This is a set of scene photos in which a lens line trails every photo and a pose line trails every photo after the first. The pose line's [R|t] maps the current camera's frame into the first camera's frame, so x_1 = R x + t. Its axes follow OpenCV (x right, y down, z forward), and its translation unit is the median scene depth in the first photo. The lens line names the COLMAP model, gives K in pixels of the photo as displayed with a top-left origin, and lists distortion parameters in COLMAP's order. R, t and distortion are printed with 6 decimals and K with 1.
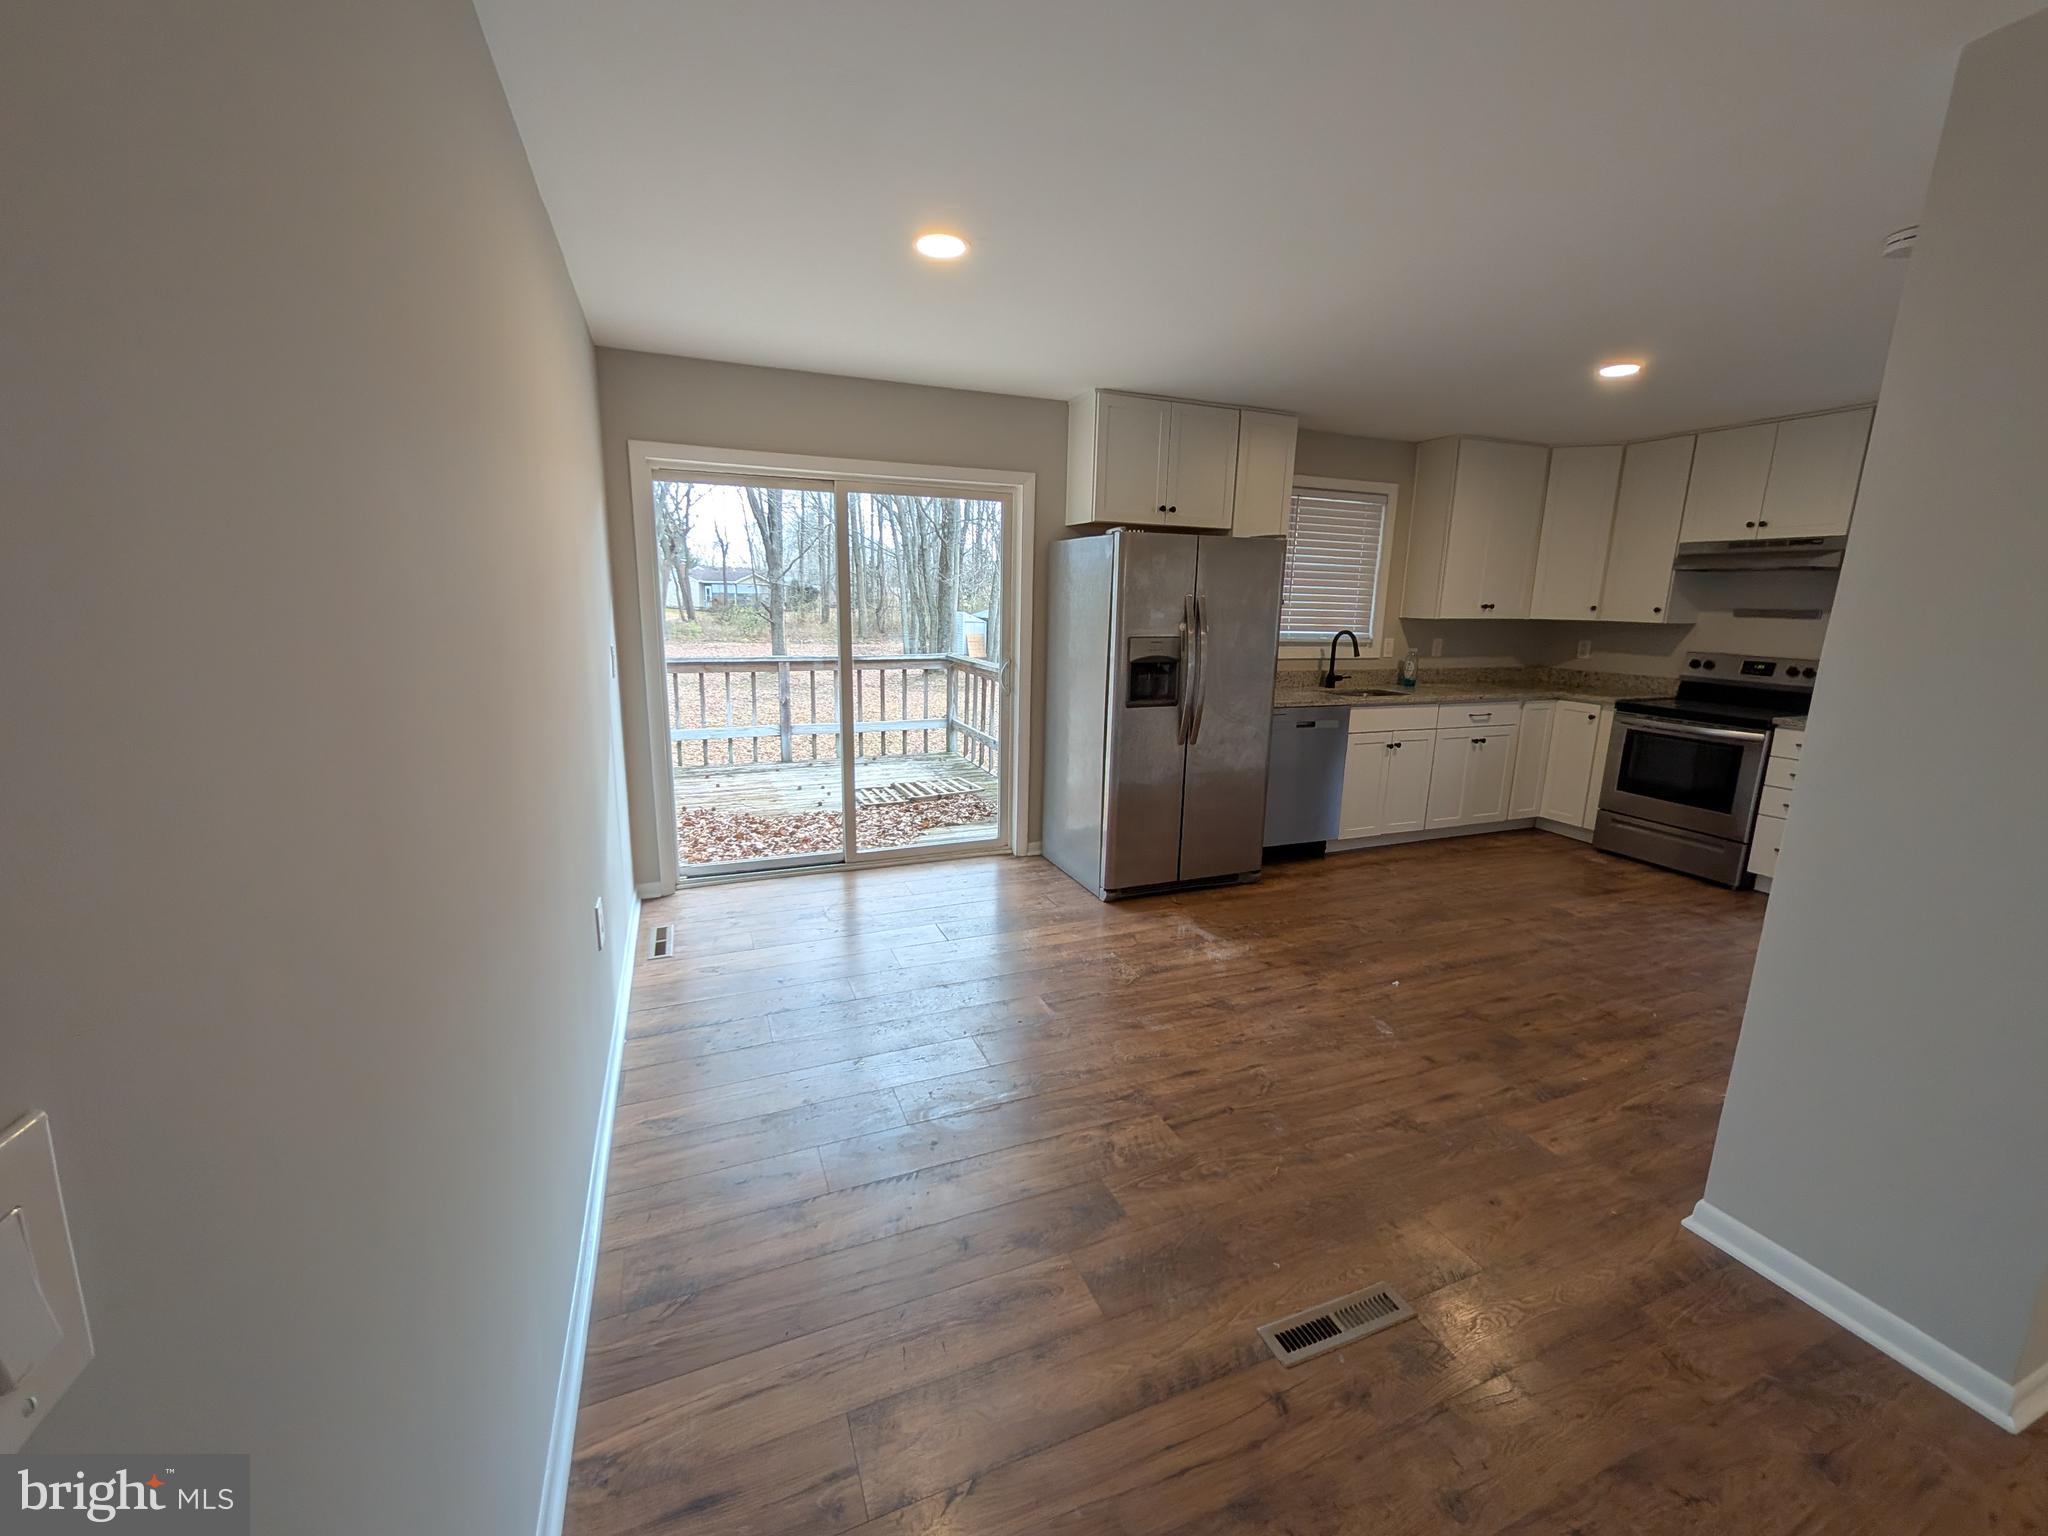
lens RADIAL K [[818.9, 0, 1028.3], [0, 818.9, 769.2], [0, 0, 1]] dist [0.000515, 0.000046]
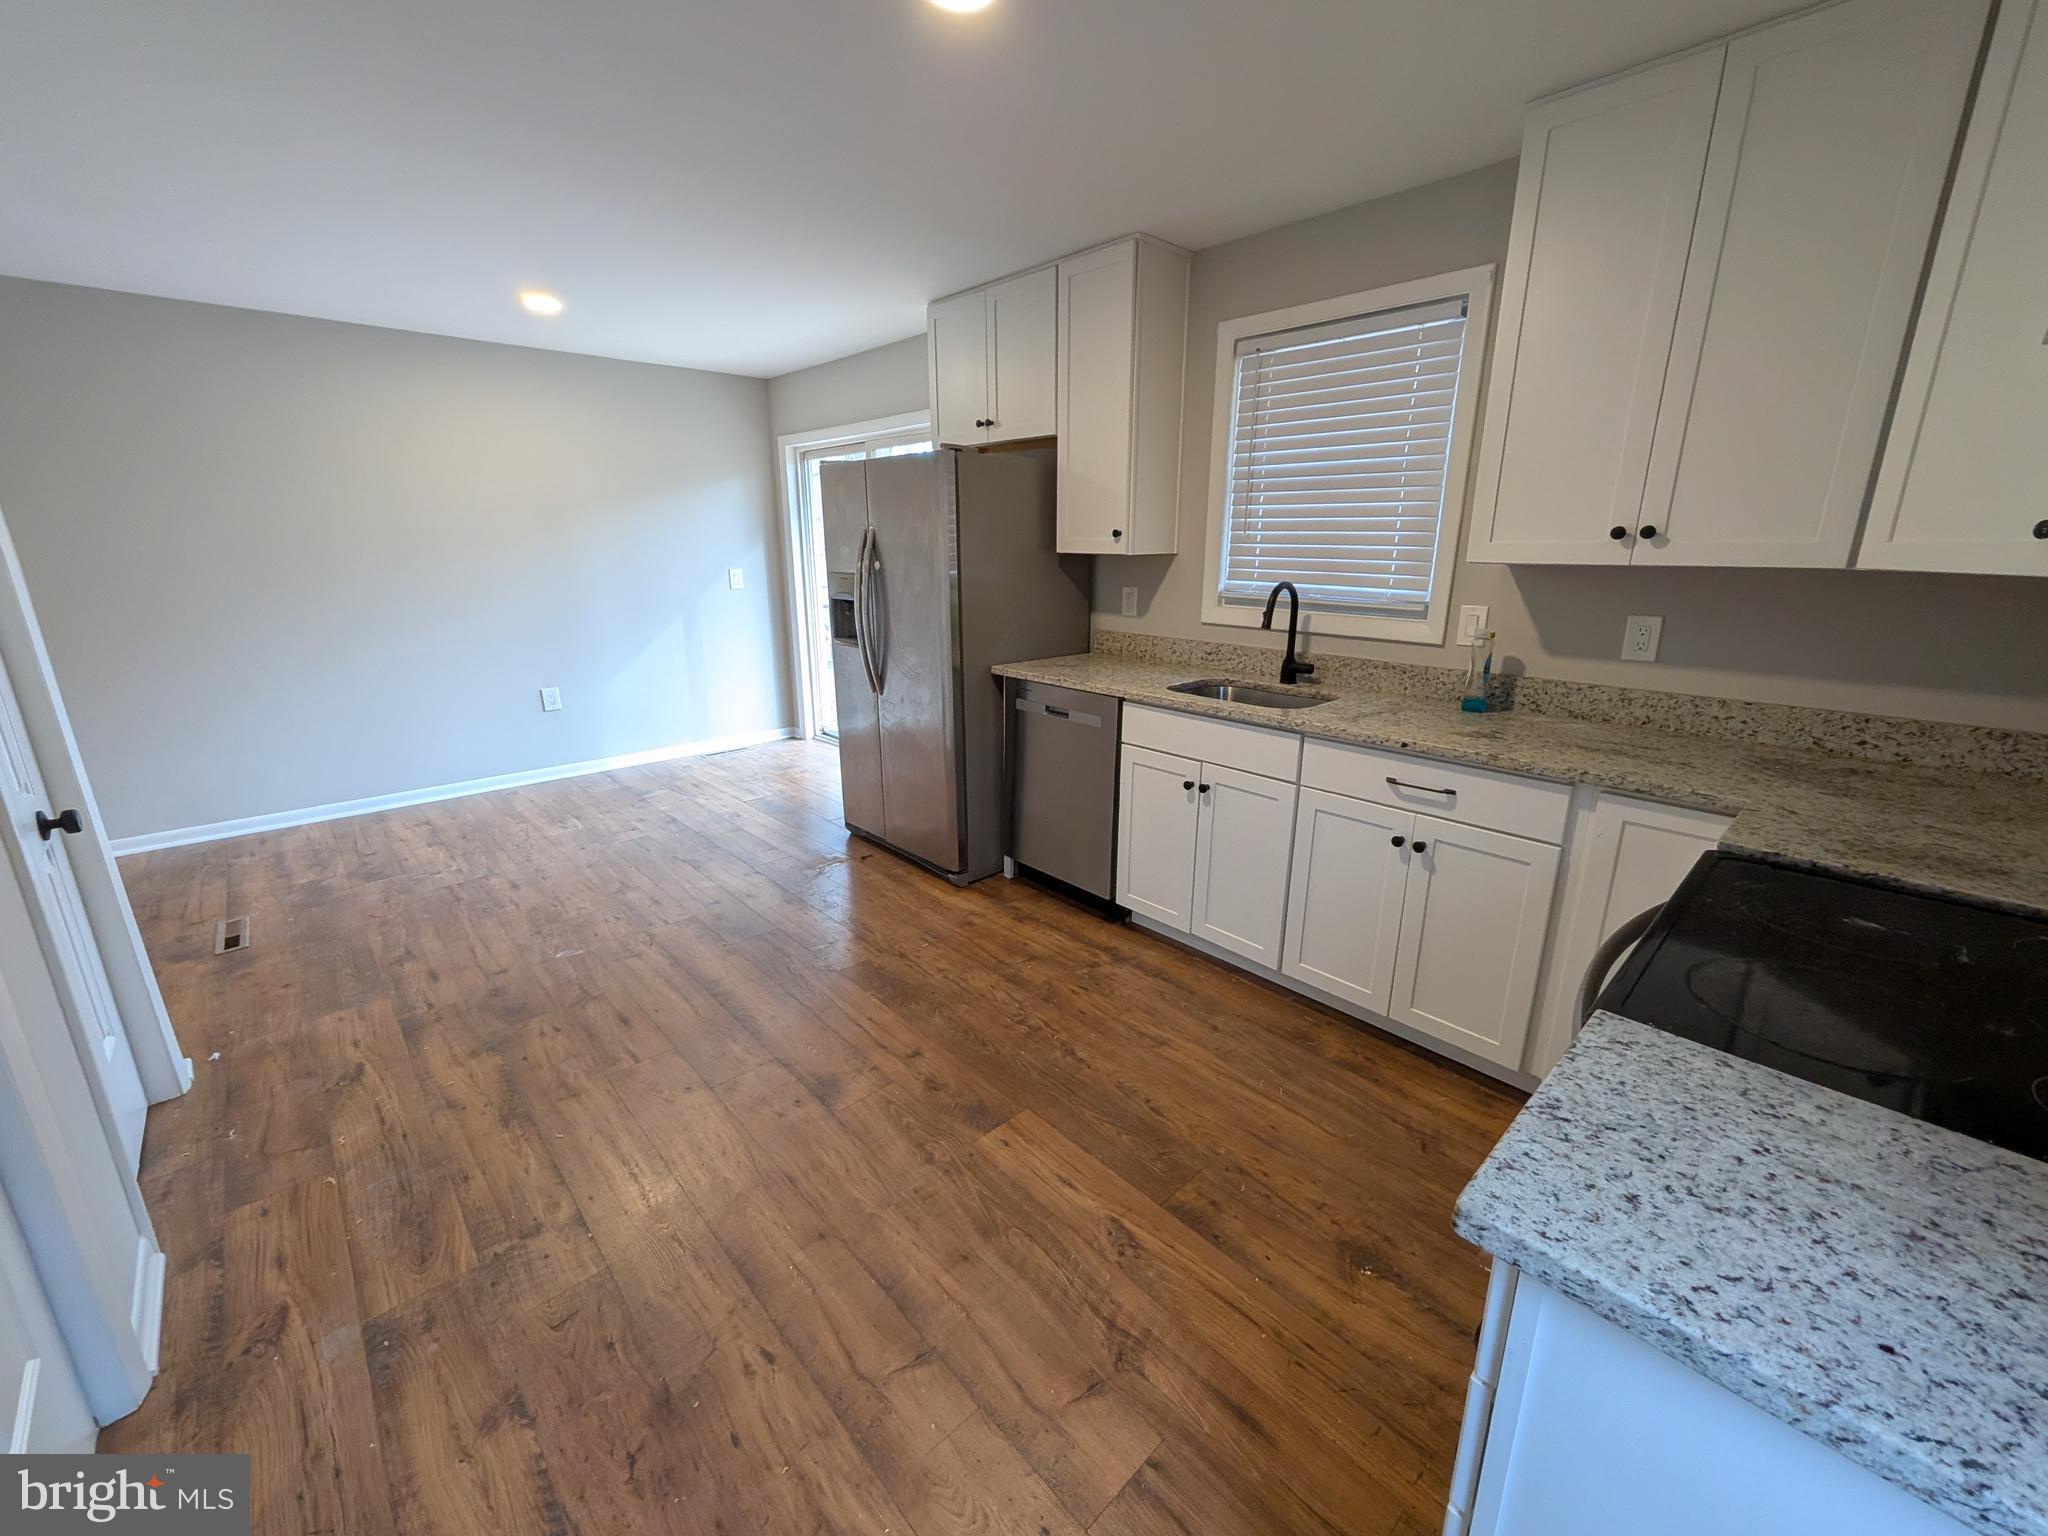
lens RADIAL K [[825.9, 0, 1024.0], [0, 825.9, 768.0], [0, 0, 1]] dist [0.002767, 0.000385]
pose [[0.348774, 0.237384, -0.906645, 1.087511], [-0.185680, 0.965717, 0.181422, -0.144306], [0.918629, 0.105071, 0.380895, 0.793861]]
